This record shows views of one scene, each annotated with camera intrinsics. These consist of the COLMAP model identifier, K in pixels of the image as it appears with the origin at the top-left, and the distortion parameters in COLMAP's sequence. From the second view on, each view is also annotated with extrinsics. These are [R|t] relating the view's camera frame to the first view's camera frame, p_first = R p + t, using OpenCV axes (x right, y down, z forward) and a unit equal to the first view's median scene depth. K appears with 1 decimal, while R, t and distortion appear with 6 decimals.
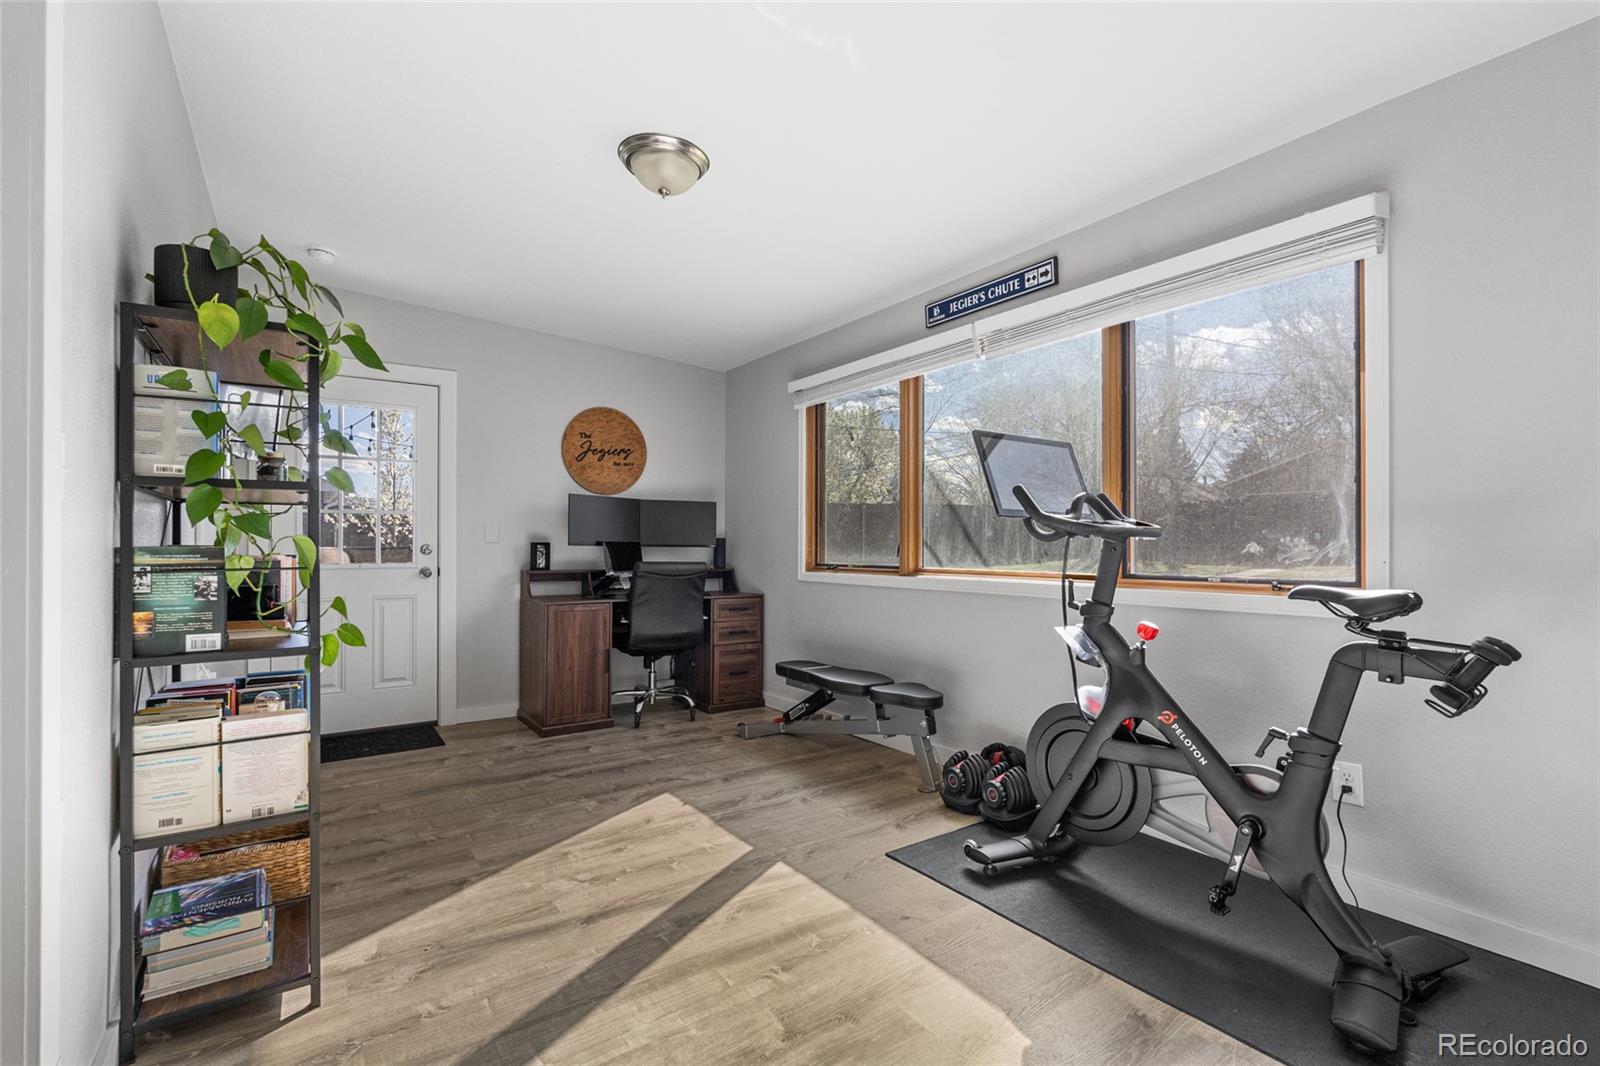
lens RADIAL K [[705.5, 0, 802.7], [0, 705.5, 525.5], [0, 0, 1]] dist [-0.007550, 0.000195]
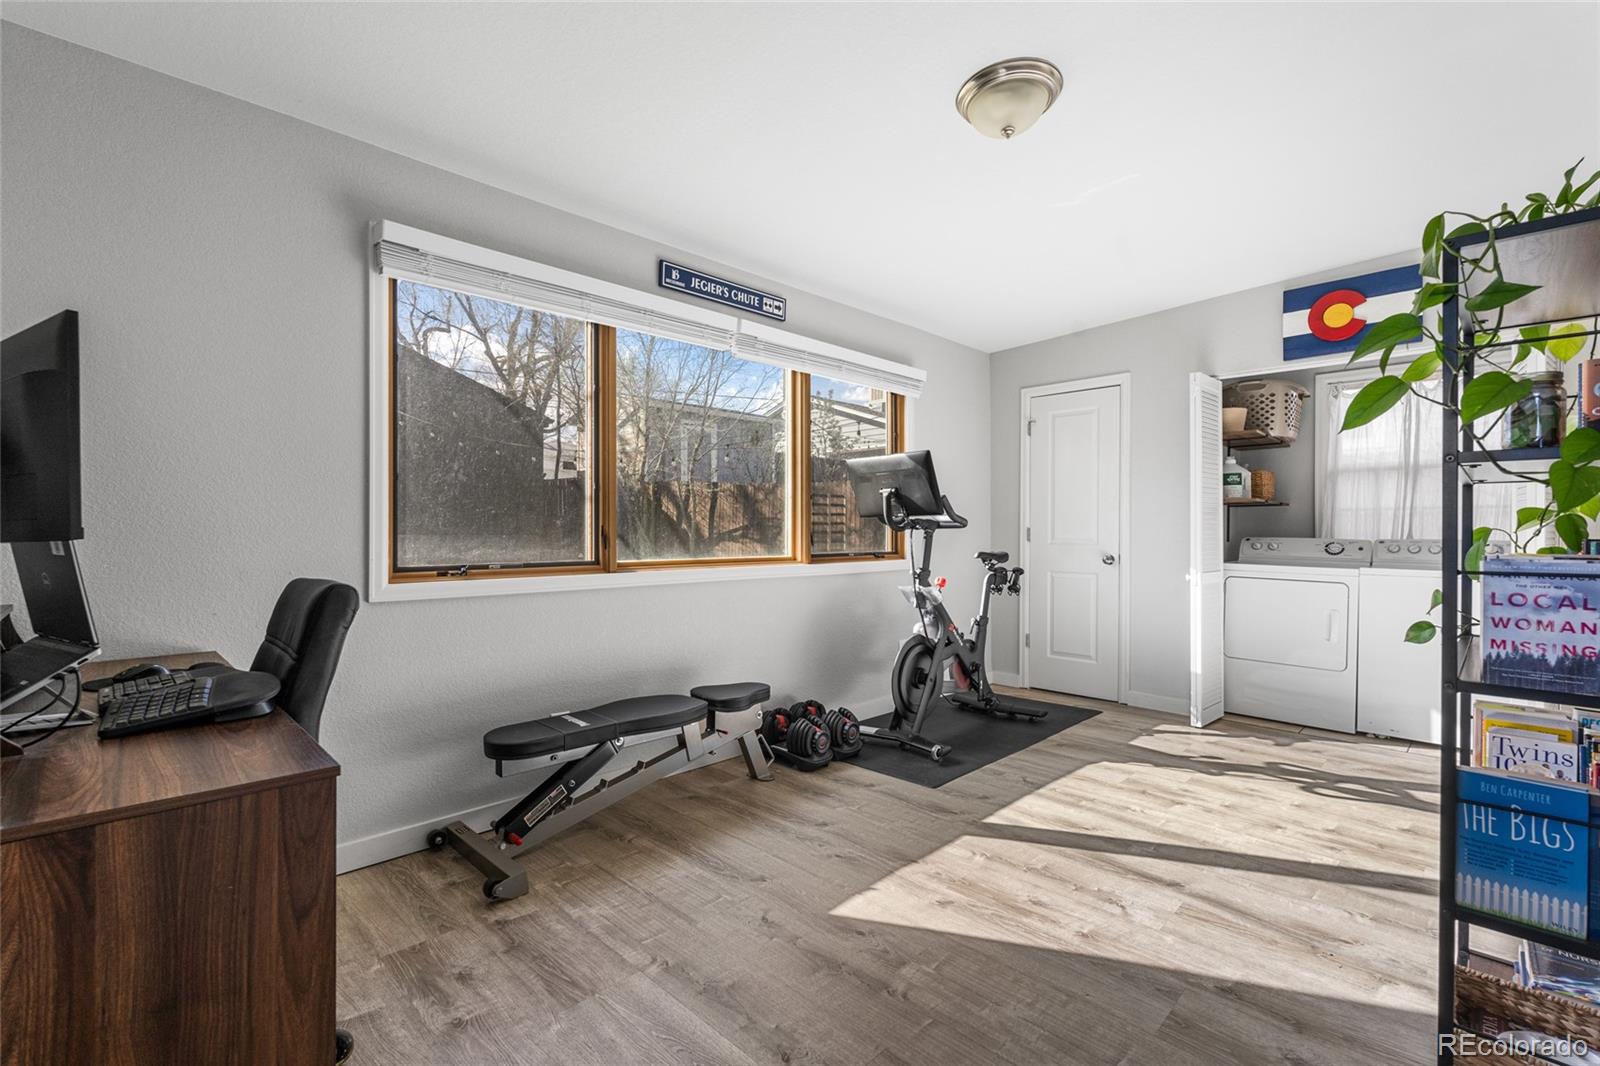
lens RADIAL K [[694.2, 0, 789.7], [0, 694.2, 528.5], [0, 0, 1]] dist [0.000689, -0.000050]
pose [[-0.148381, -0.000724, 0.988930, -0.887811], [-0.032973, 0.999447, -0.004215, 0.023388], [-0.988380, -0.033233, -0.148323, 1.225411]]
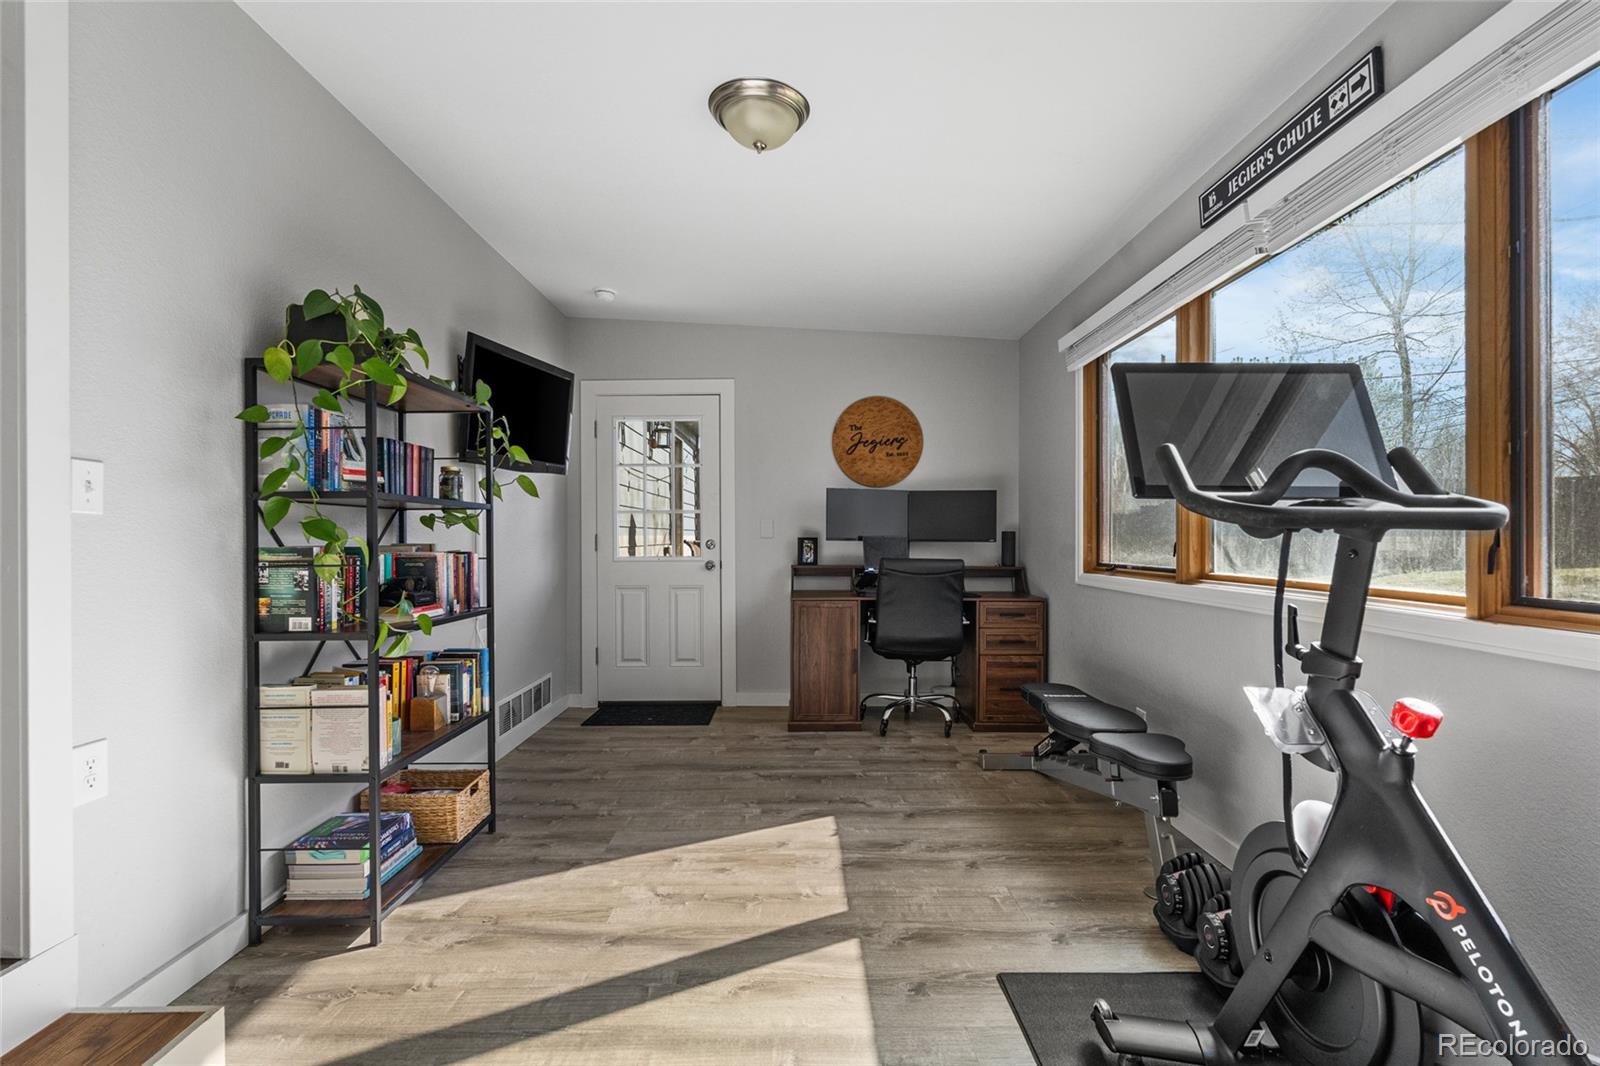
lens RADIAL K [[705.5, 0, 802.7], [0, 705.5, 525.5], [0, 0, 1]] dist [-0.007550, 0.000195]
pose [[0.821664, -0.013033, -0.569823, 0.310813], [0.020002, 0.999782, 0.005976, 0.001380], [0.569621, -0.016308, 0.821745, 0.259428]]
